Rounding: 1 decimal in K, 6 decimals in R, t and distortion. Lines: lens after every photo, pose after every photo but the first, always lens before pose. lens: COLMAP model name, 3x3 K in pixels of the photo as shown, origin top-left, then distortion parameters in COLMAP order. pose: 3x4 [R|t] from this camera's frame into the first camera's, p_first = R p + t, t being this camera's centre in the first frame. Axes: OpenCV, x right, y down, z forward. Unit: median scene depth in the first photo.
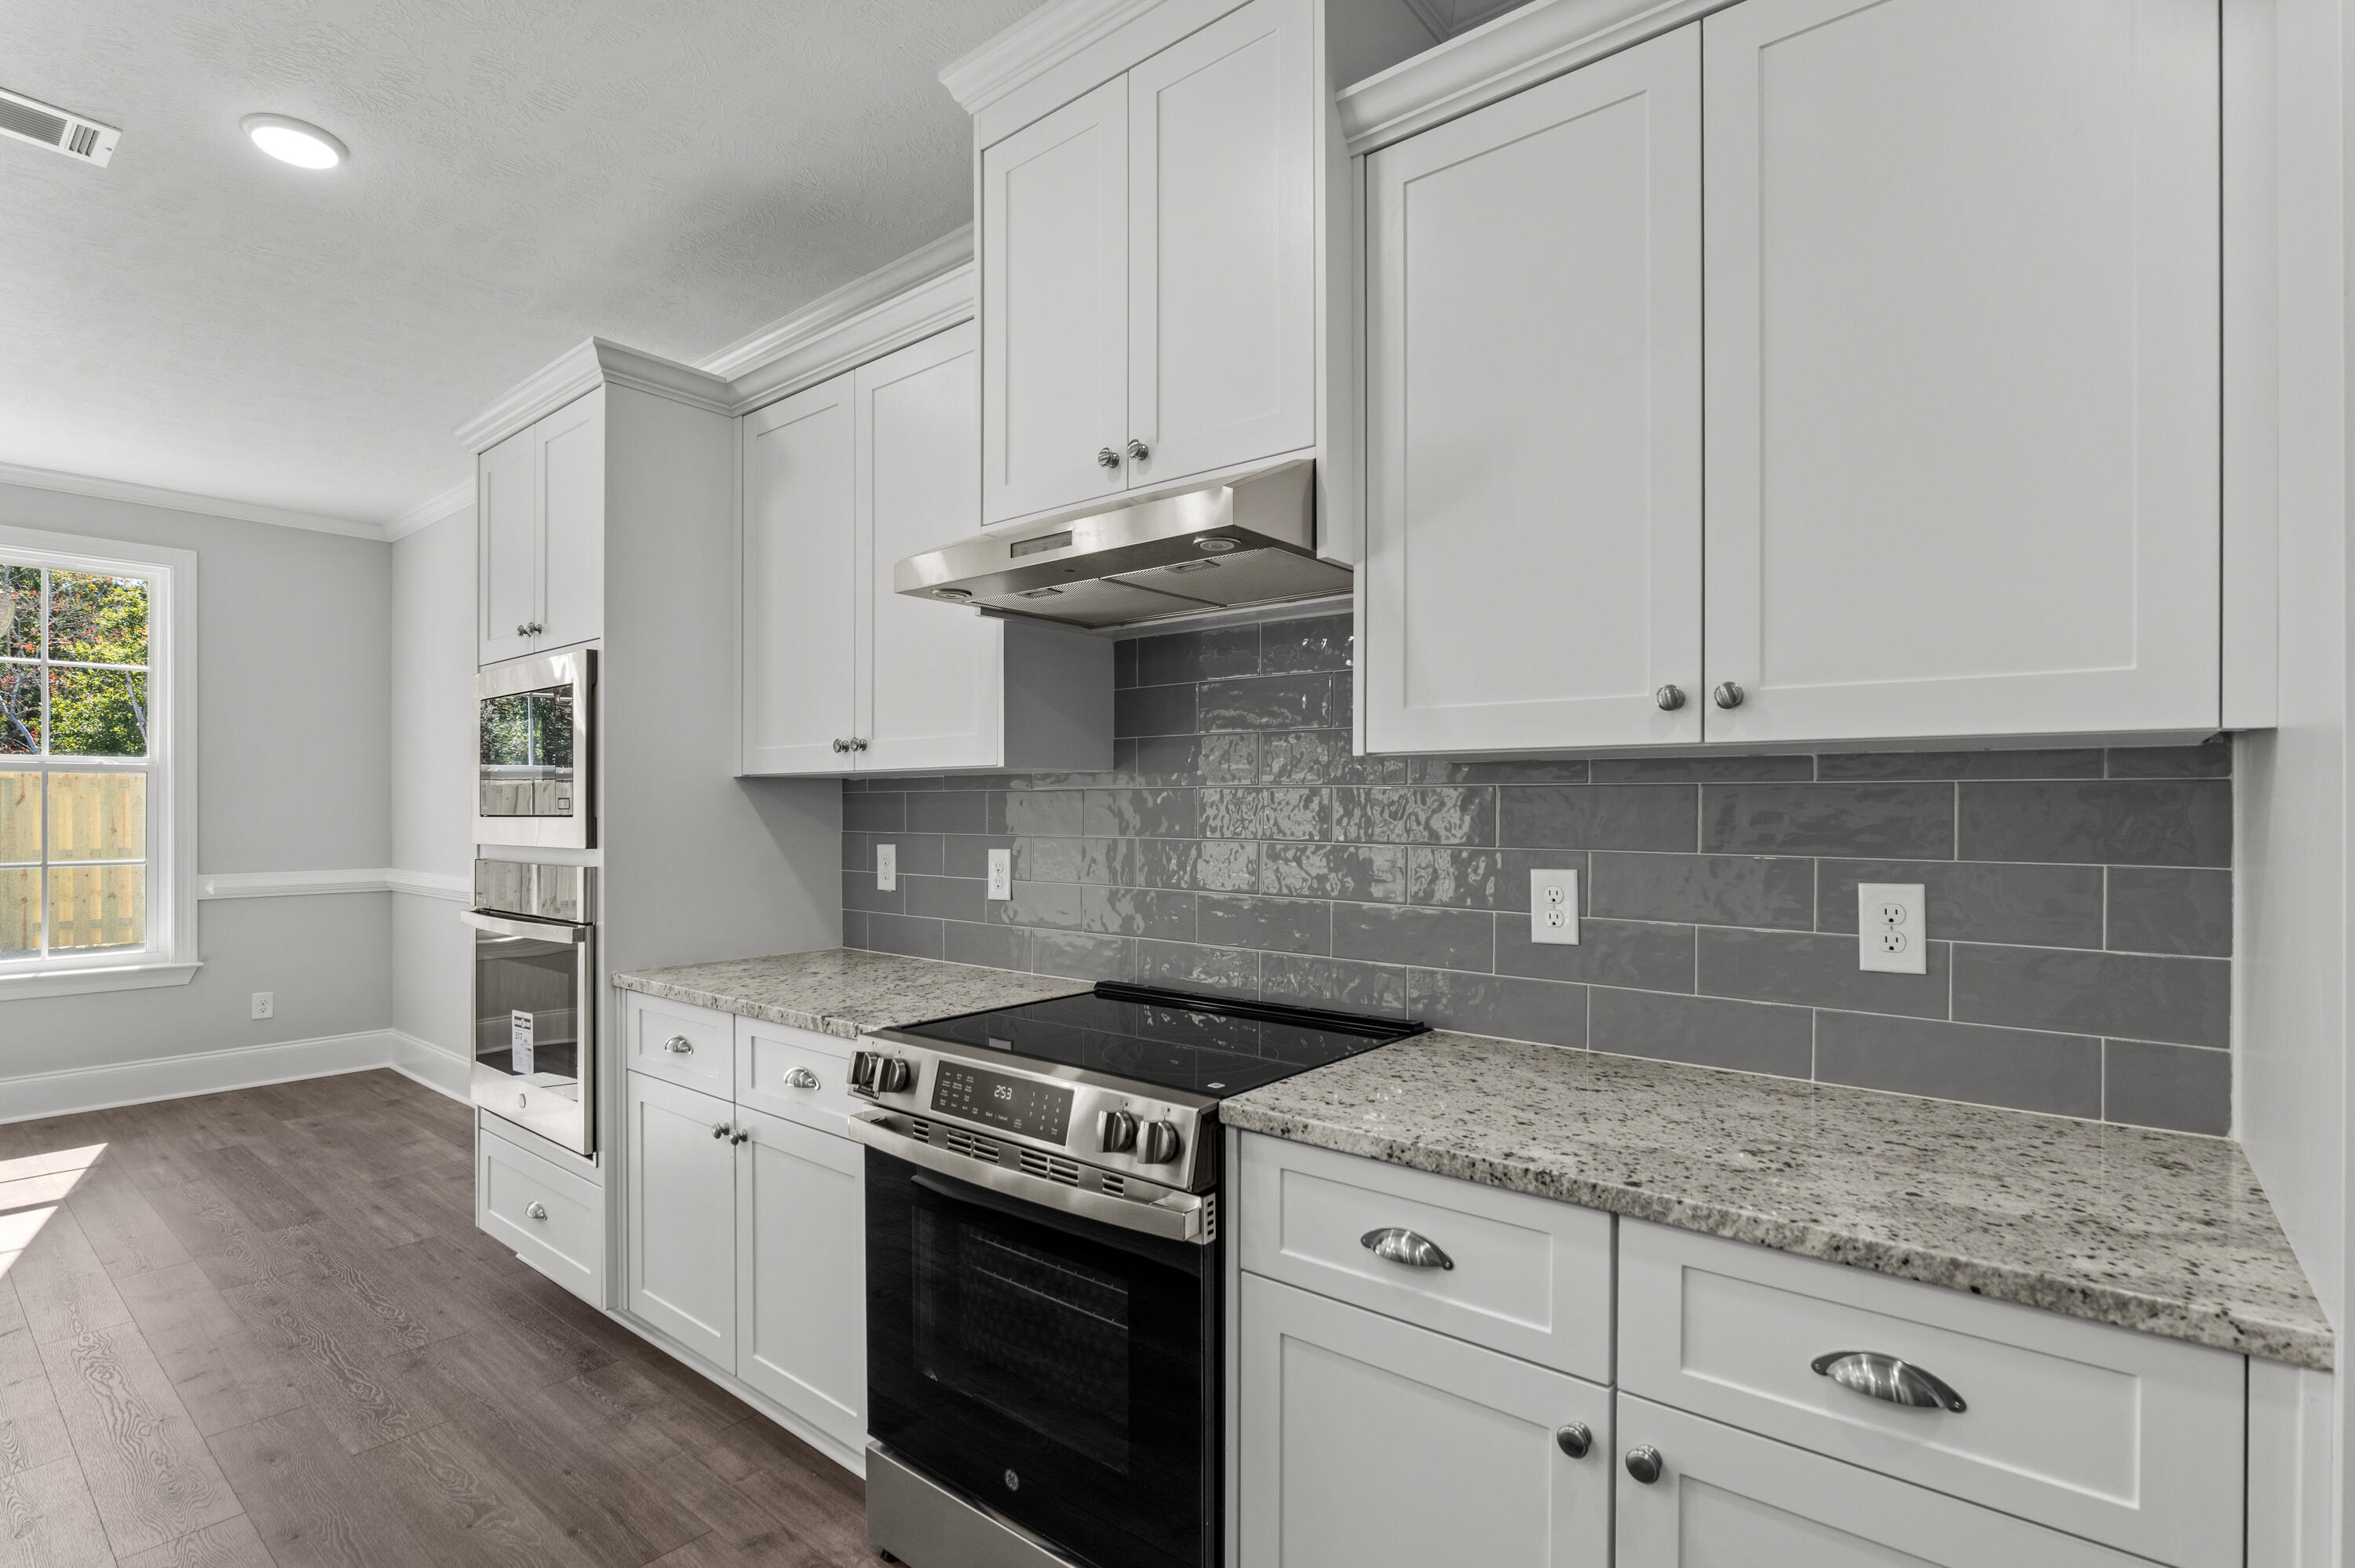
lens RADIAL K [[1116.8, 0, 1198.1], [0, 1116.8, 806.1], [0, 0, 1]] dist [-0.016070, 0.004454]
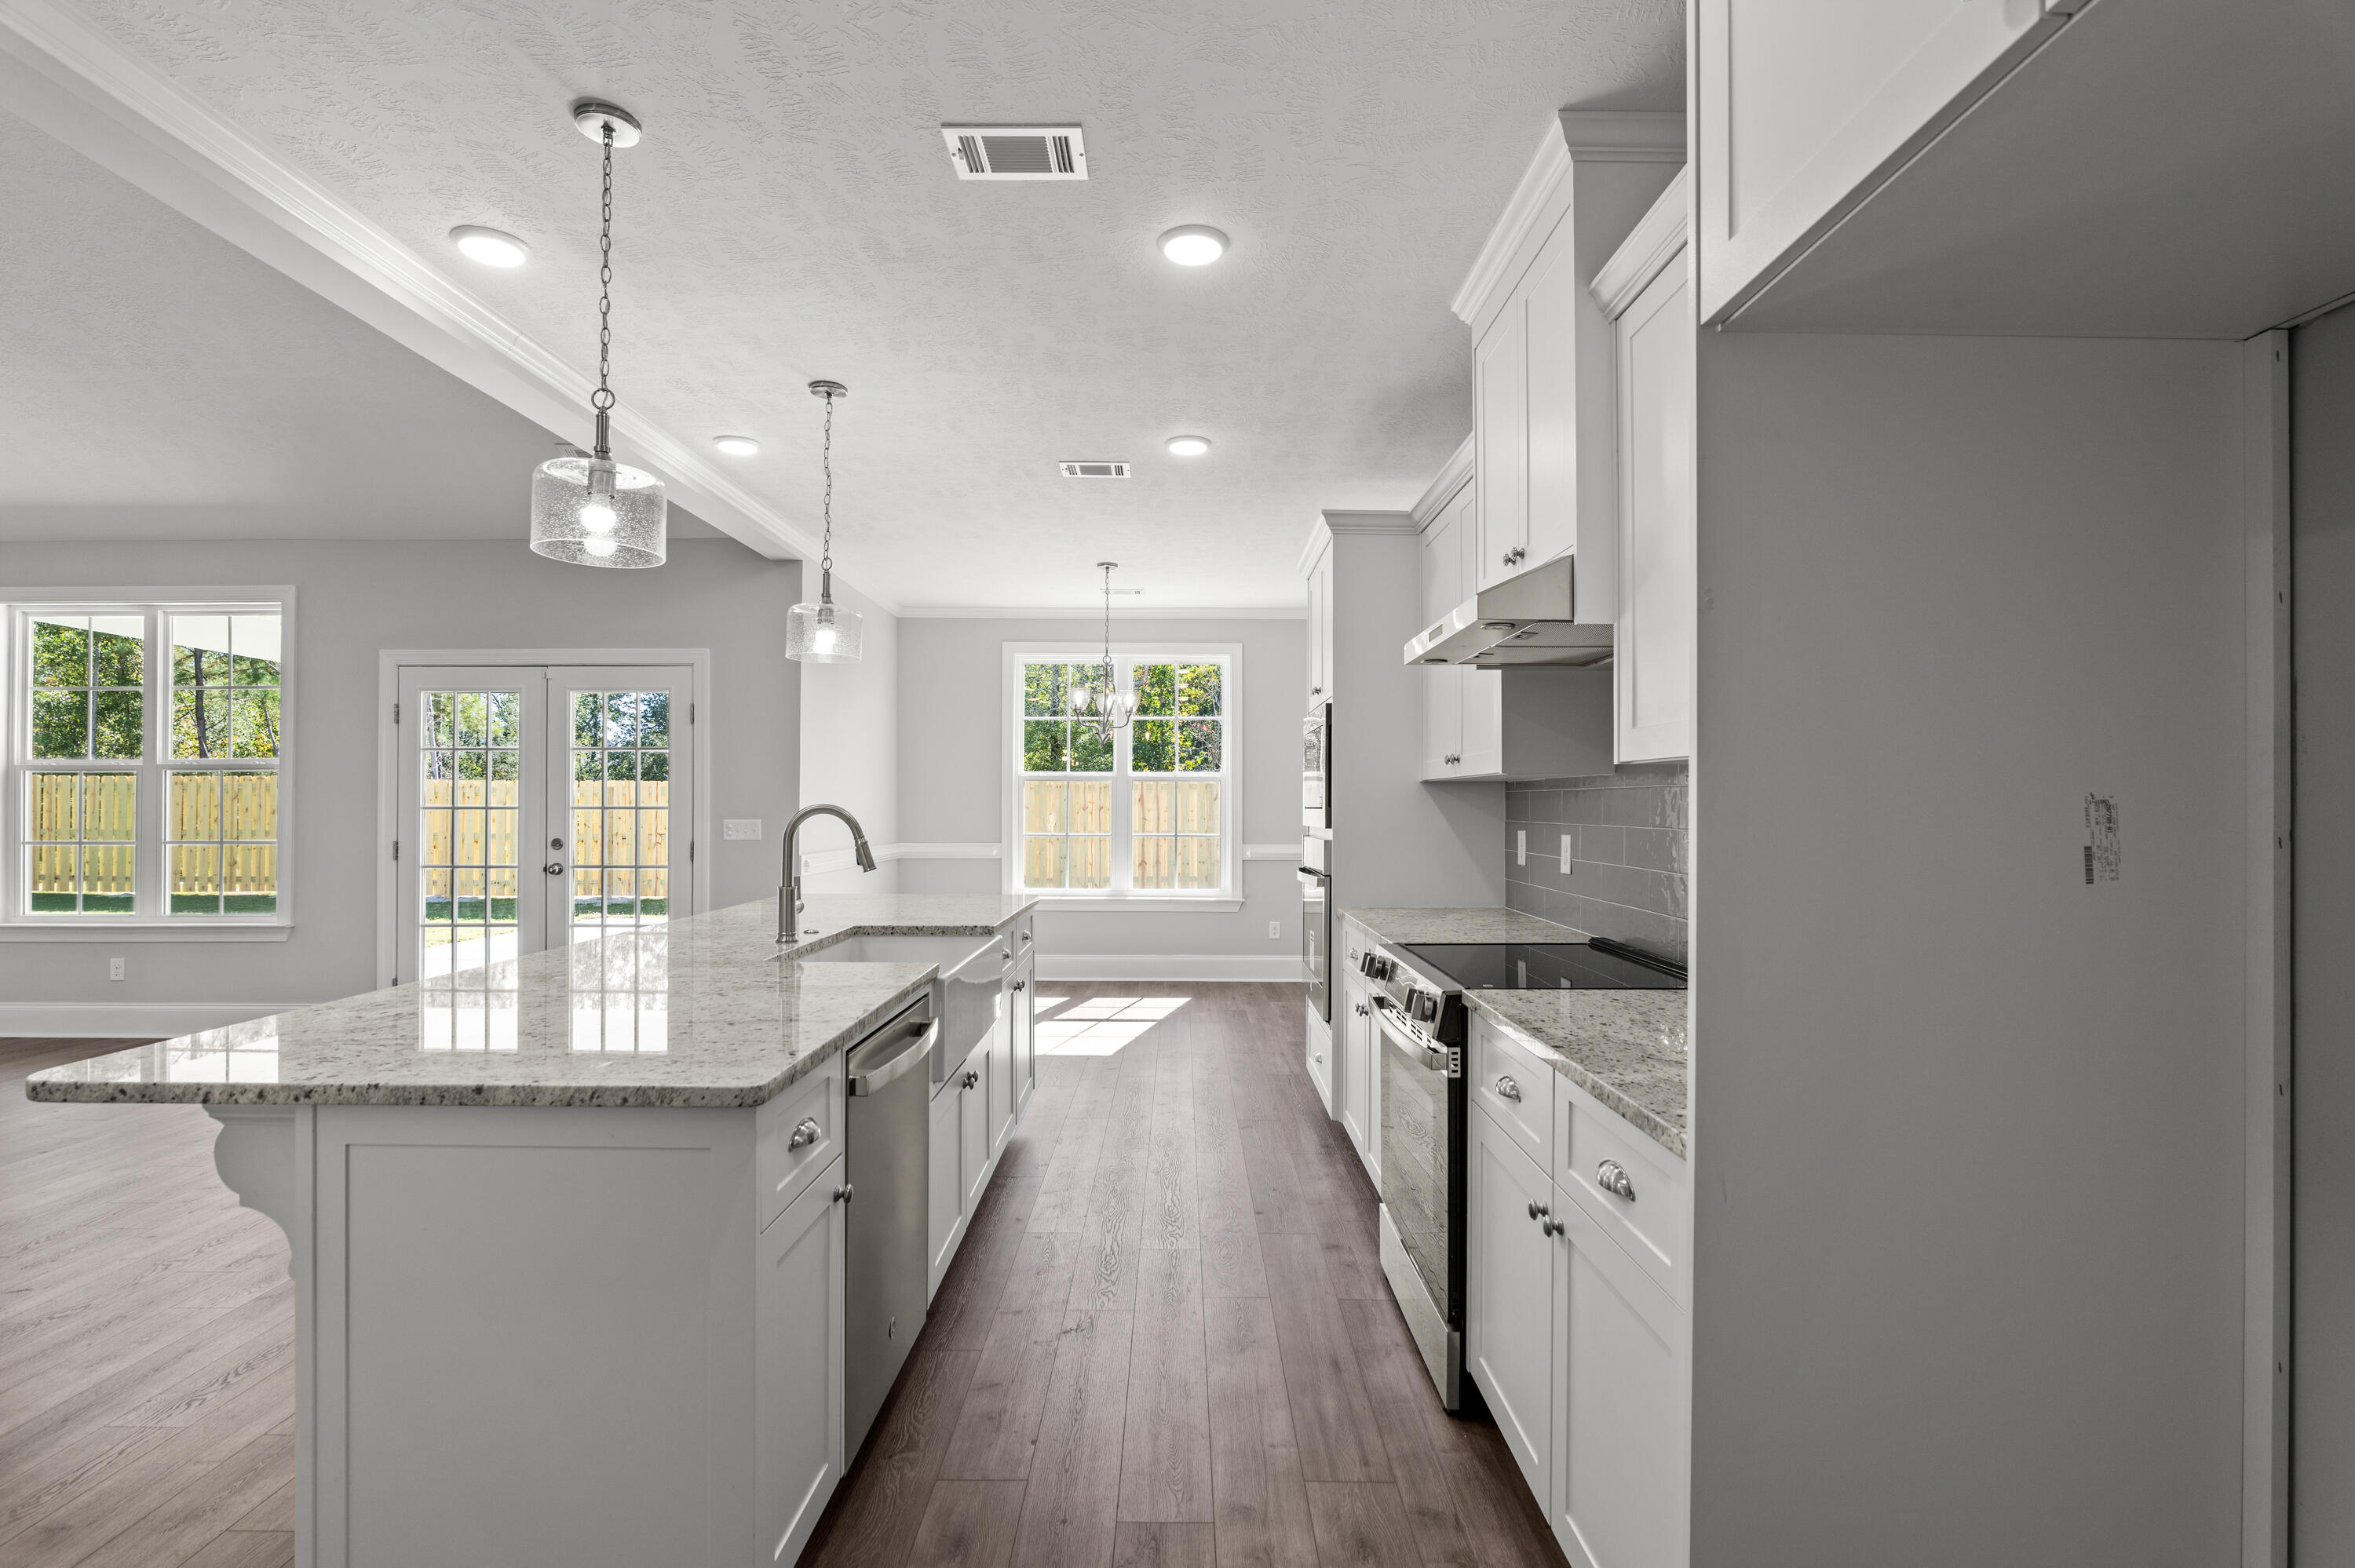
lens RADIAL K [[1116.8, 0, 1174.9], [0, 1116.8, 791.9], [0, 0, 1]] dist [-0.016070, 0.004454]
pose [[0.629152, -0.007594, -0.777245, 0.393608], [0.002823, 0.999968, -0.007484, -0.002221], [0.777277, 0.002514, 0.629153, -0.124257]]
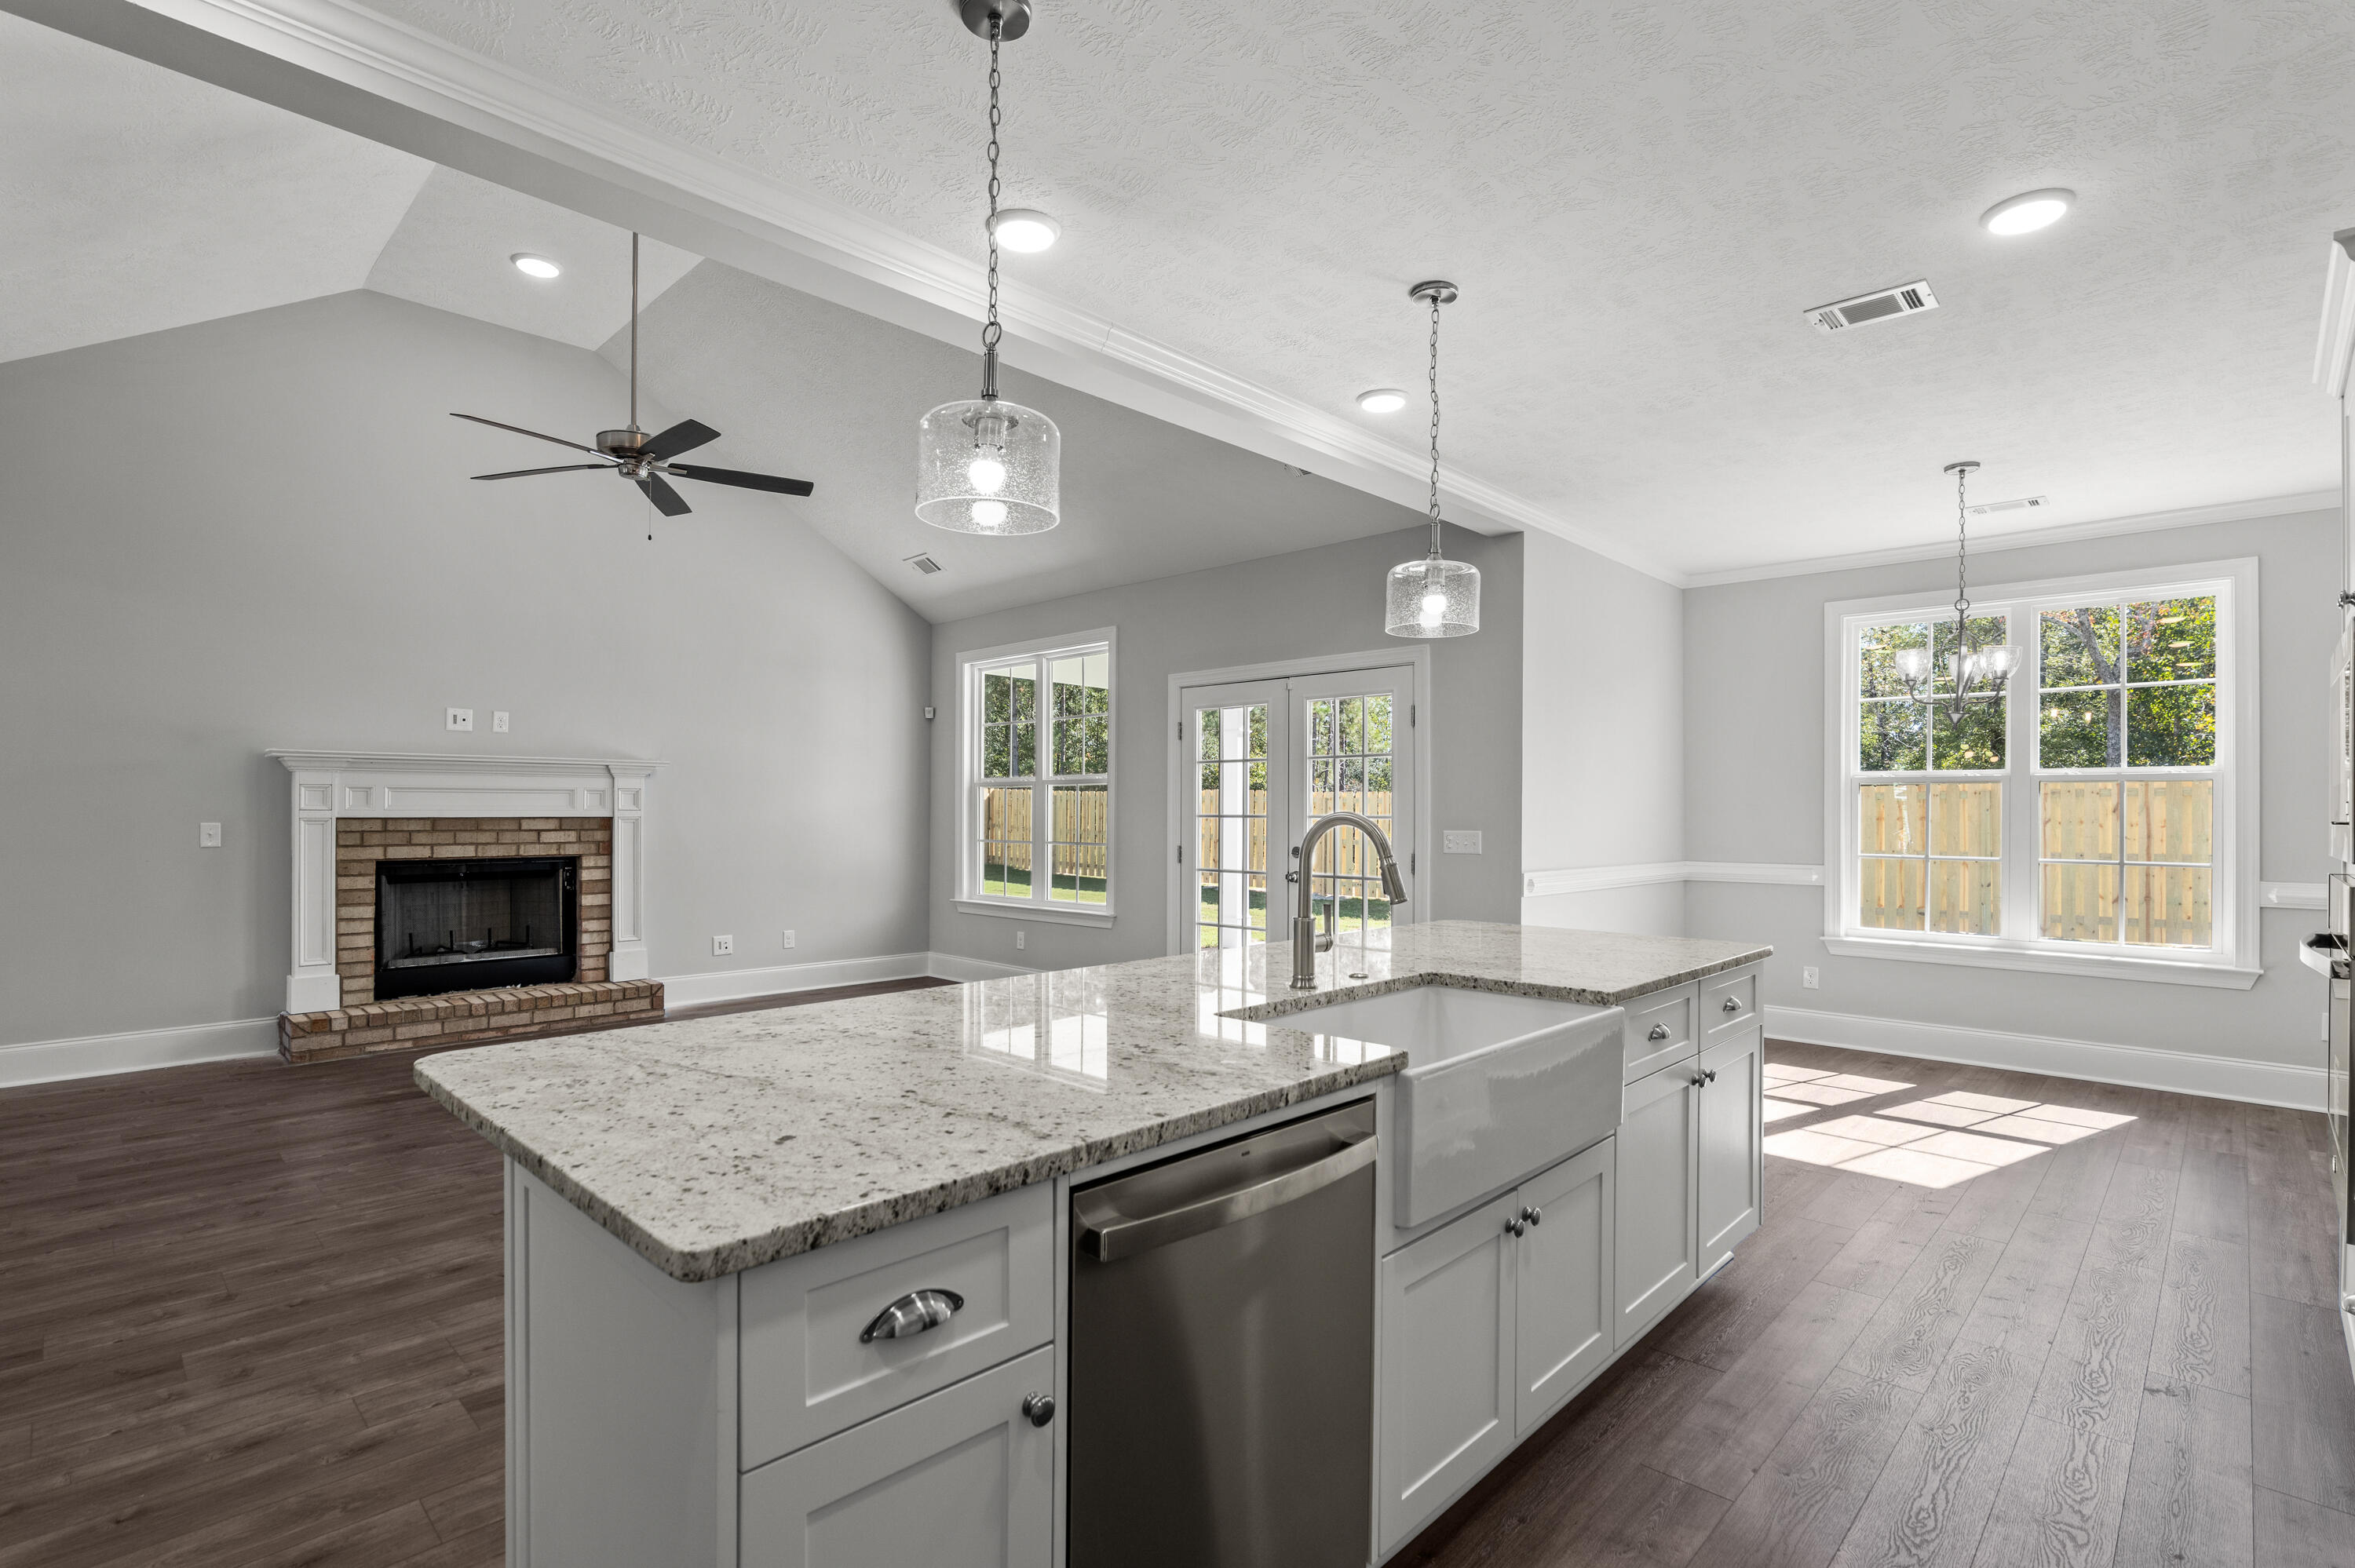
lens RADIAL K [[1116.8, 0, 1162.6], [0, 1116.8, 807.2], [0, 0, 1]] dist [-0.016070, 0.004454]
pose [[-0.088261, -0.003718, -0.996090, 0.227018], [-0.000026, 0.999993, -0.003730, -0.000942], [0.996097, -0.000304, -0.088261, 0.148467]]
